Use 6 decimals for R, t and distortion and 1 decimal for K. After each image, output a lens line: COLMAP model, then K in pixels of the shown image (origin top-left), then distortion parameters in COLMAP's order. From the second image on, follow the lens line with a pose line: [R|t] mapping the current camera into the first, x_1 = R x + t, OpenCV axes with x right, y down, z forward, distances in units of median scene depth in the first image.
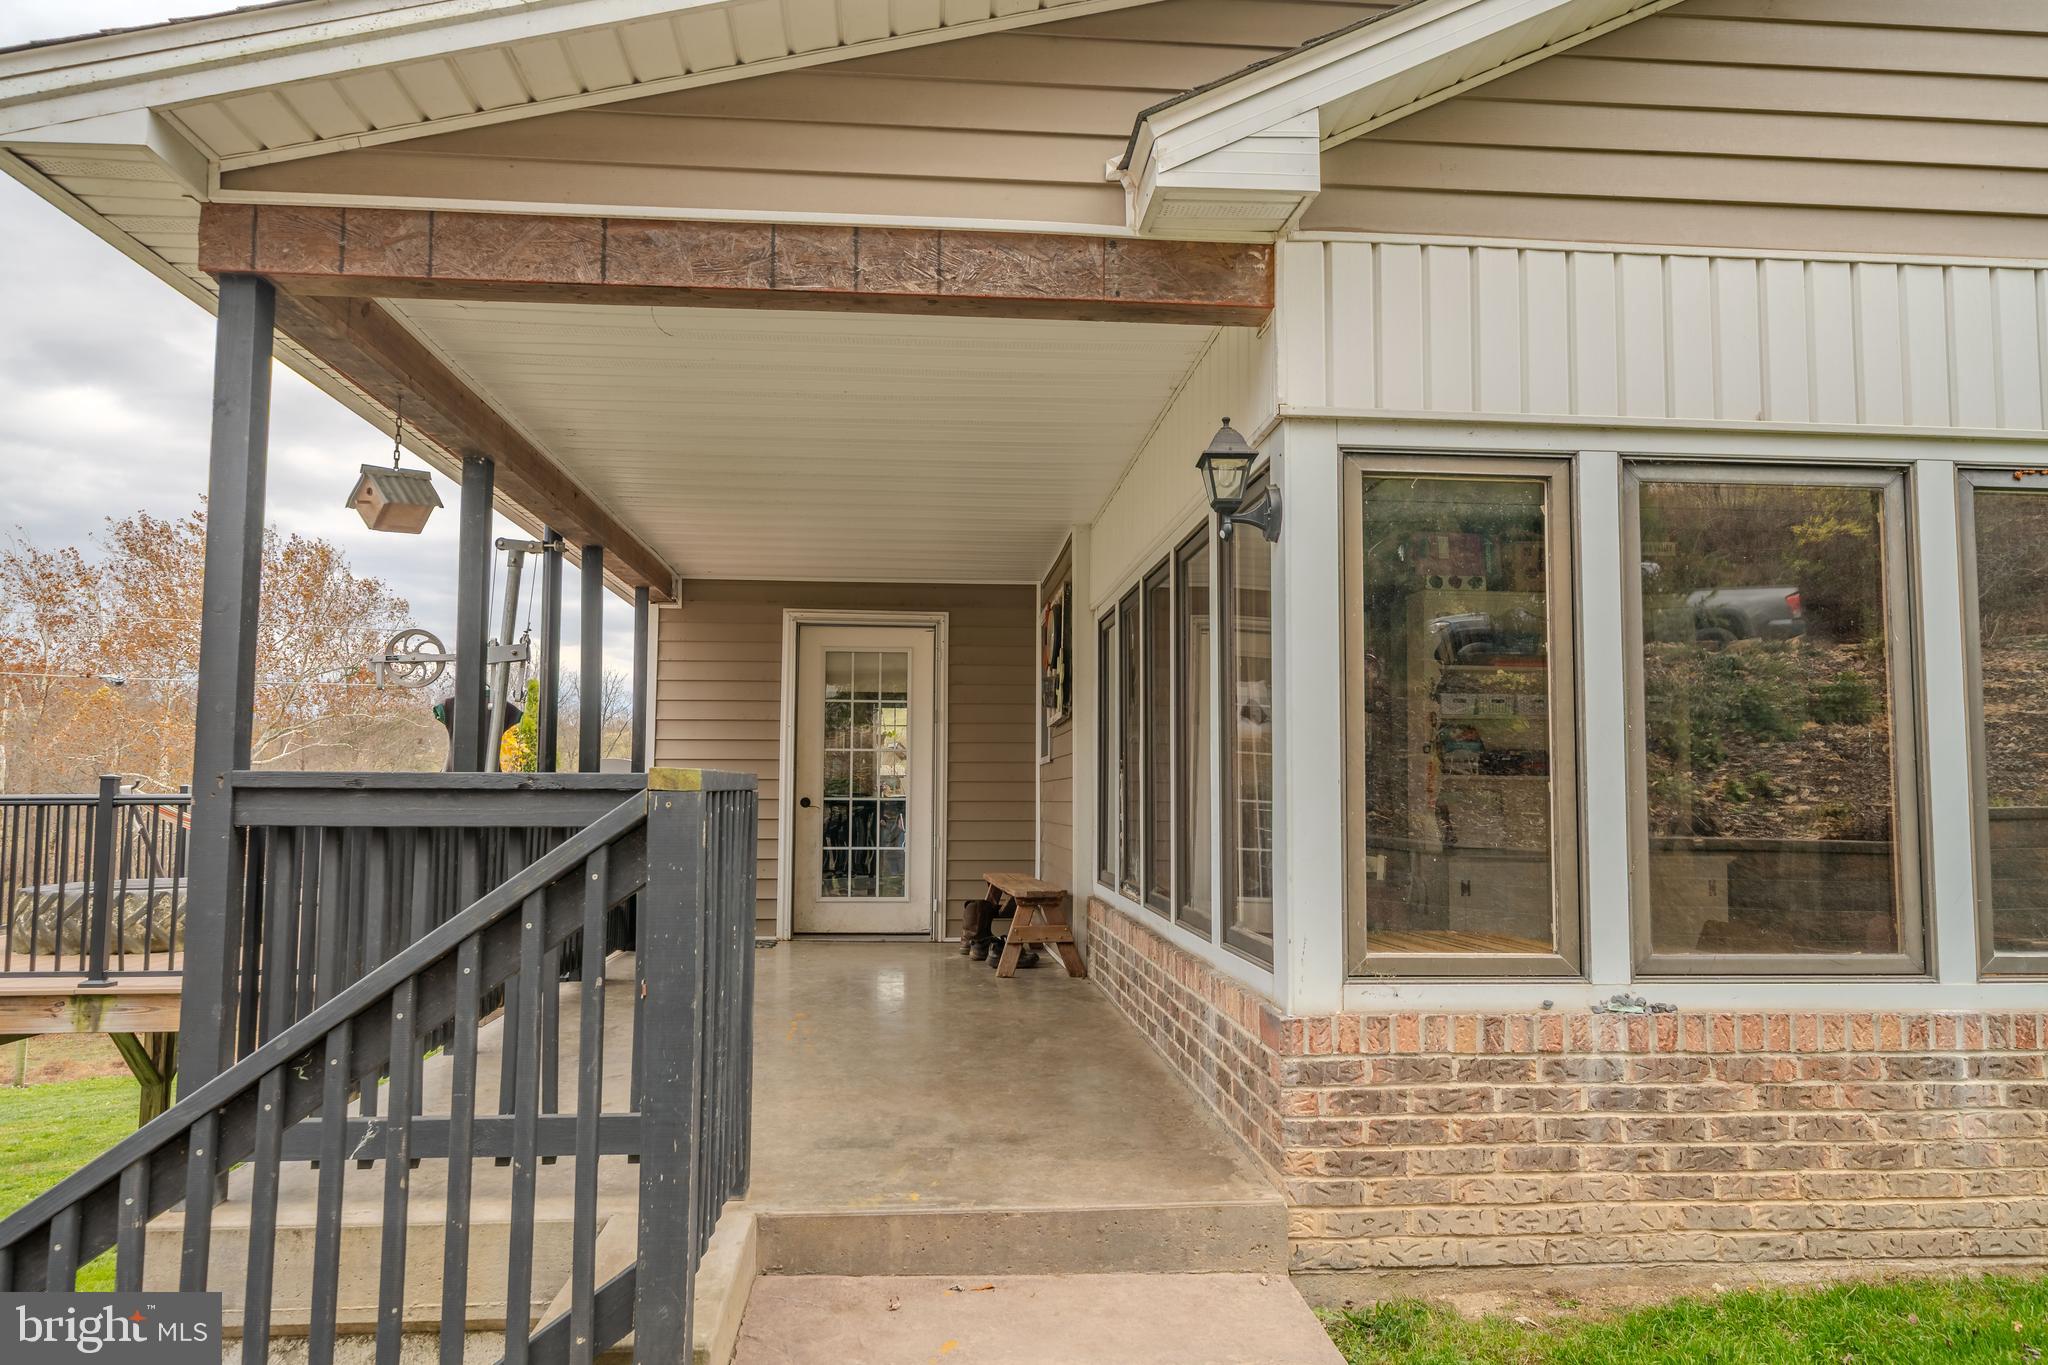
lens RADIAL K [[1399.7, 0, 1019.3], [0, 1399.7, 688.0], [0, 0, 1]] dist [0.000048, 0.002852]
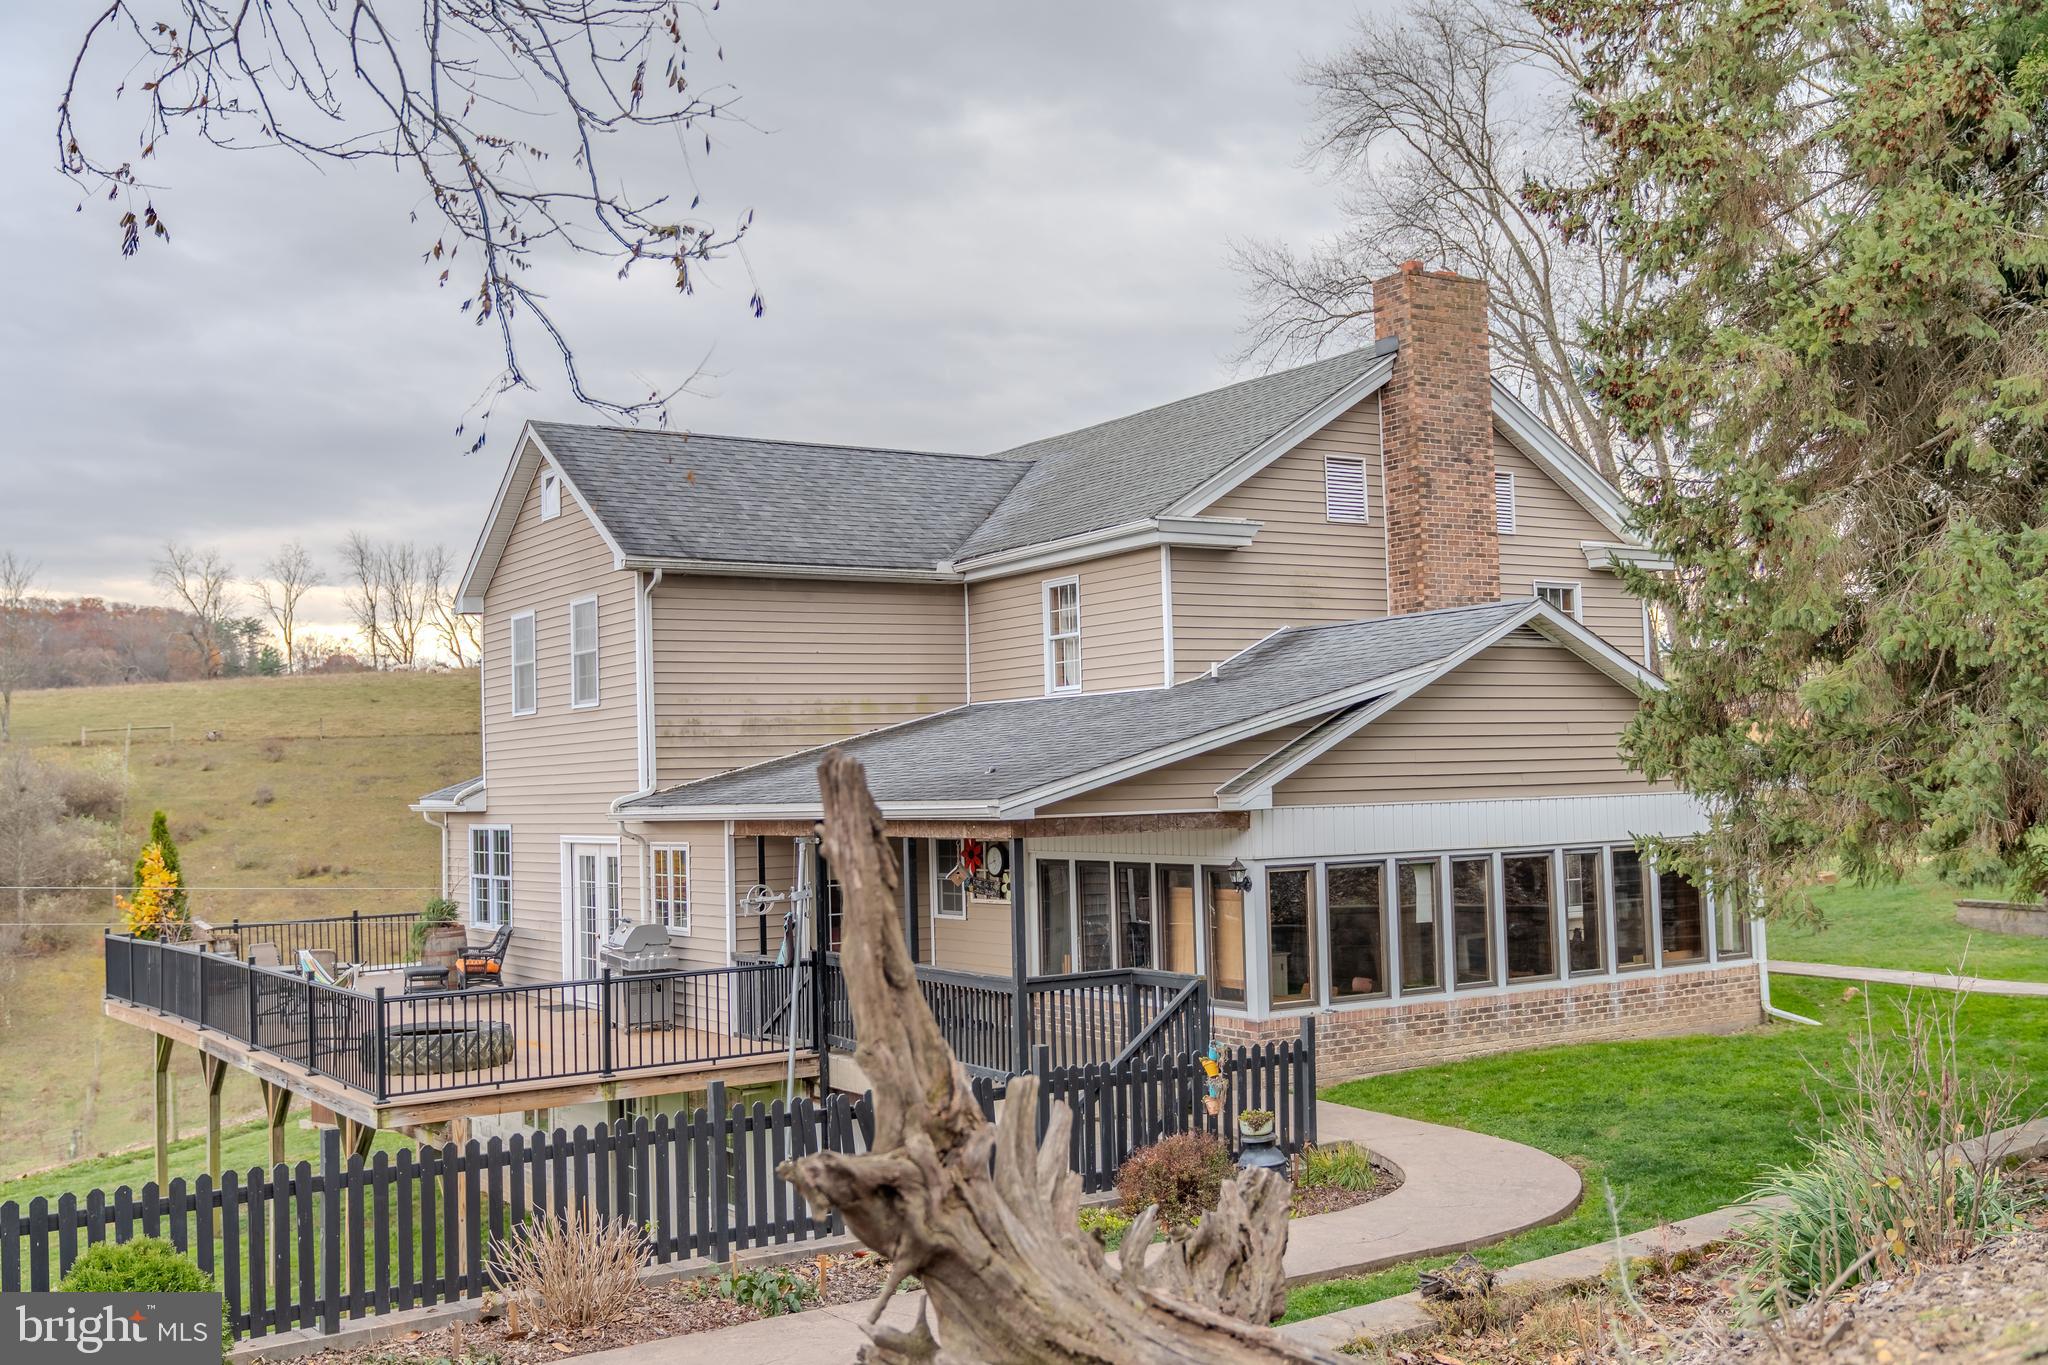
lens RADIAL K [[2003.2, 0, 1024.0], [0, 2003.2, 684.6], [0, 0, 1]] dist [-0.001960, 0.000000]
pose [[0.870009, -0.002128, 0.493031, -2.949866], [-0.006877, 0.999841, 0.016451, -0.739962], [-0.492987, -0.017704, 0.869856, -3.288728]]
